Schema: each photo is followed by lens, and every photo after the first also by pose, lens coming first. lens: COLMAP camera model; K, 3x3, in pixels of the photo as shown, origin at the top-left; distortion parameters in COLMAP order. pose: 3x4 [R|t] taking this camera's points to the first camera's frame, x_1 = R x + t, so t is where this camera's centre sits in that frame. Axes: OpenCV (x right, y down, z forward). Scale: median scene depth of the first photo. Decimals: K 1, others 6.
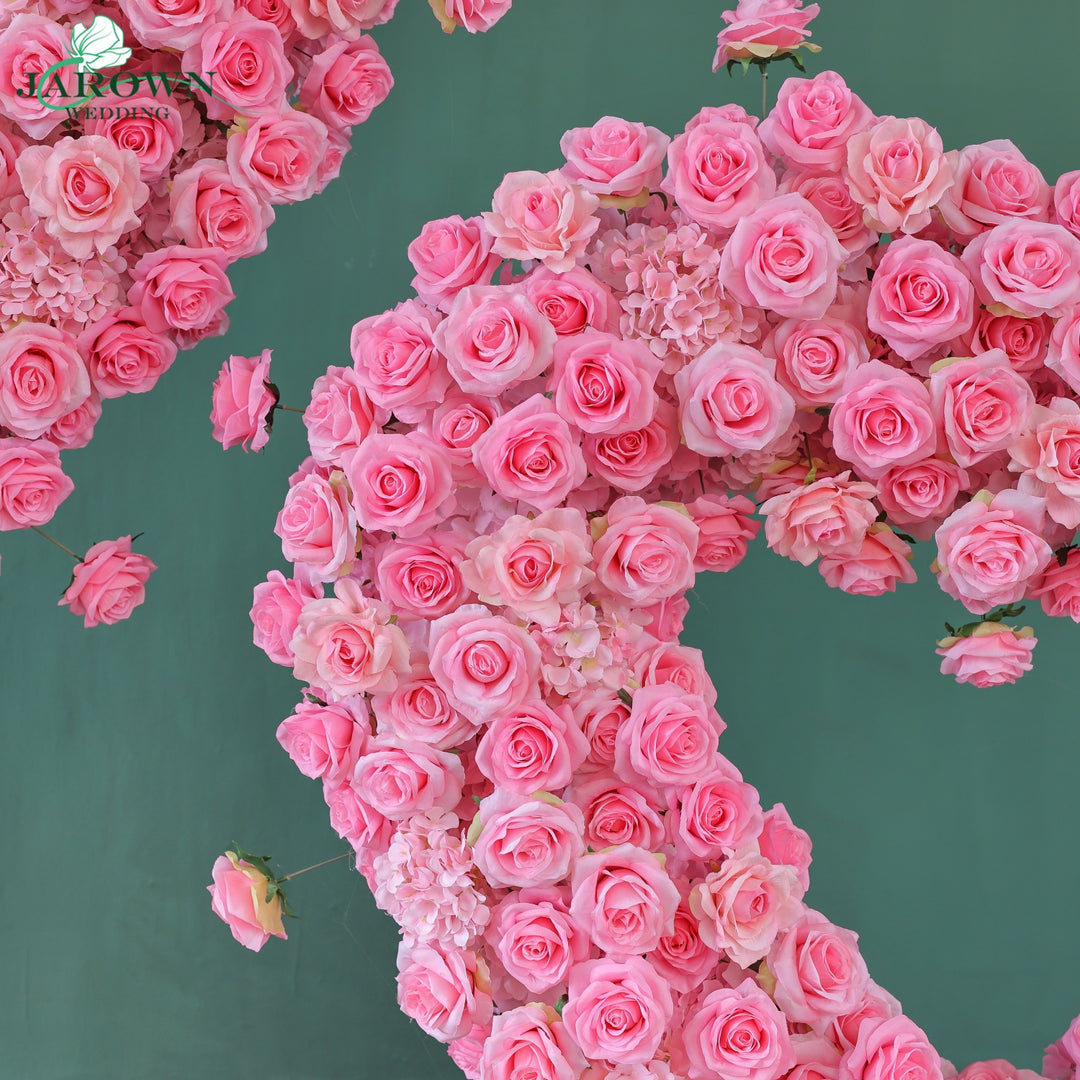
lens RADIAL K [[1629.4, 0, 544.1], [0, 1629.4, 541.1], [0, 0, 1]] dist [0.003078, 0.040127]
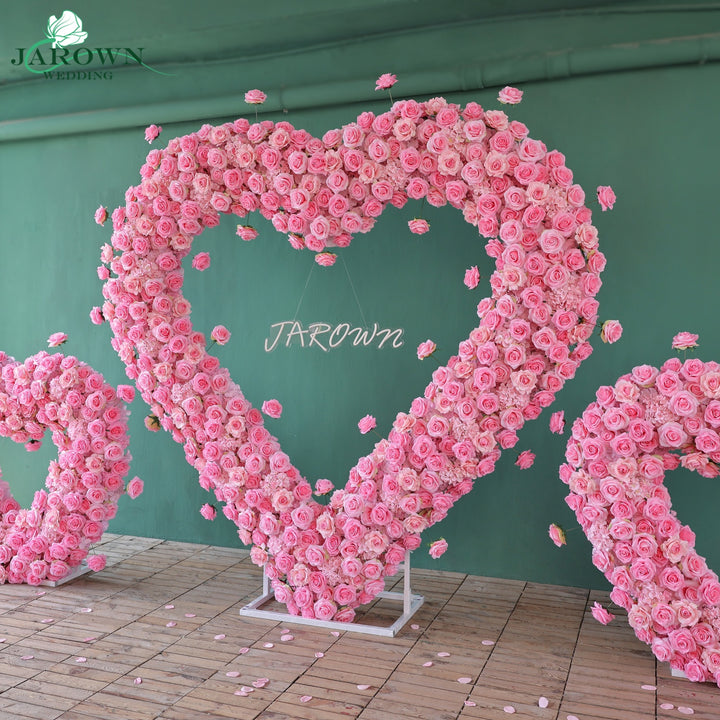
lens RADIAL K [[790.4, 0, 360.7], [0, 790.4, 331.0], [0, 0, 1]] dist [0.009746, -0.014108]
pose [[0.928447, 0.007337, -0.371392, 0.126168], [-0.008505, 0.999963, -0.001507, -0.353893], [0.371367, 0.004558, 0.928475, -1.298168]]
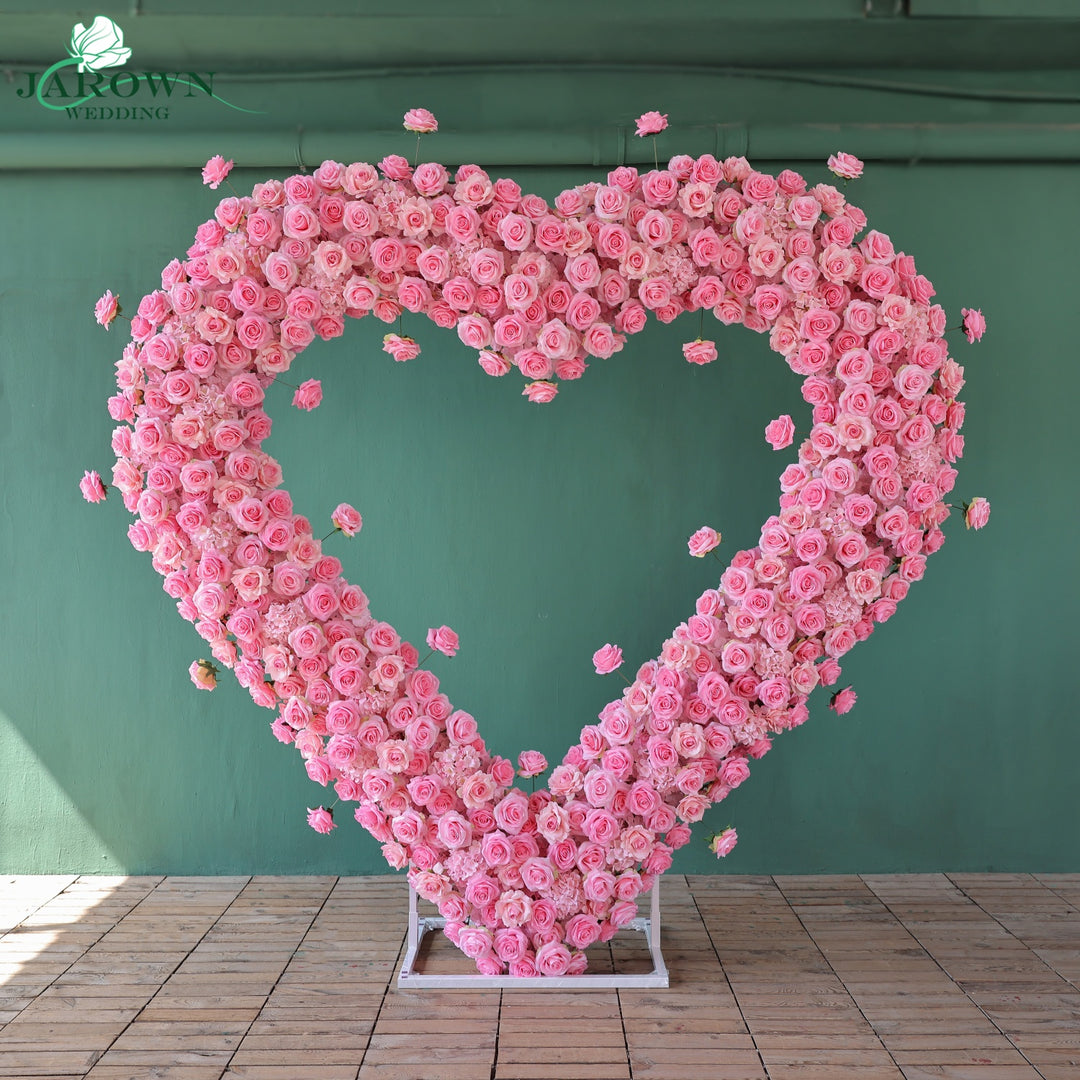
lens RADIAL K [[1107.3, 0, 552.2], [0, 1107.3, 539.4], [0, 0, 1]] dist [0.001565, -0.006296]
pose [[0.999928, 0.006301, -0.010173, -0.884215], [-0.006346, 0.999970, -0.004431, -0.293387], [0.010145, 0.004495, 0.999938, -1.199197]]
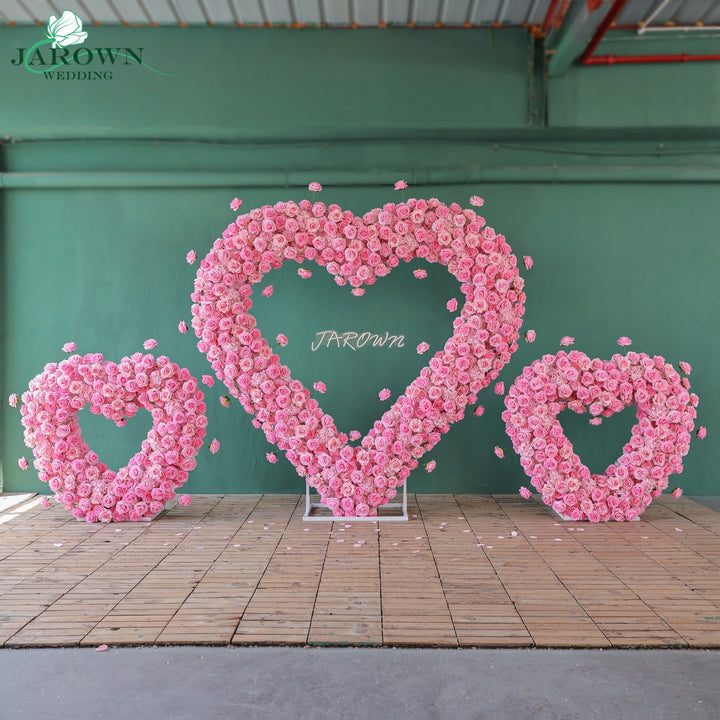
lens RADIAL K [[738.2, 0, 368.1], [0, 738.2, 359.6], [0, 0, 1]] dist [0.001565, -0.006296]
pose [[0.999678, 0.003678, -0.025116, -0.782855], [-0.003584, 0.999986, 0.003790, -0.254433], [0.025130, -0.003699, 0.999677, -2.757926]]
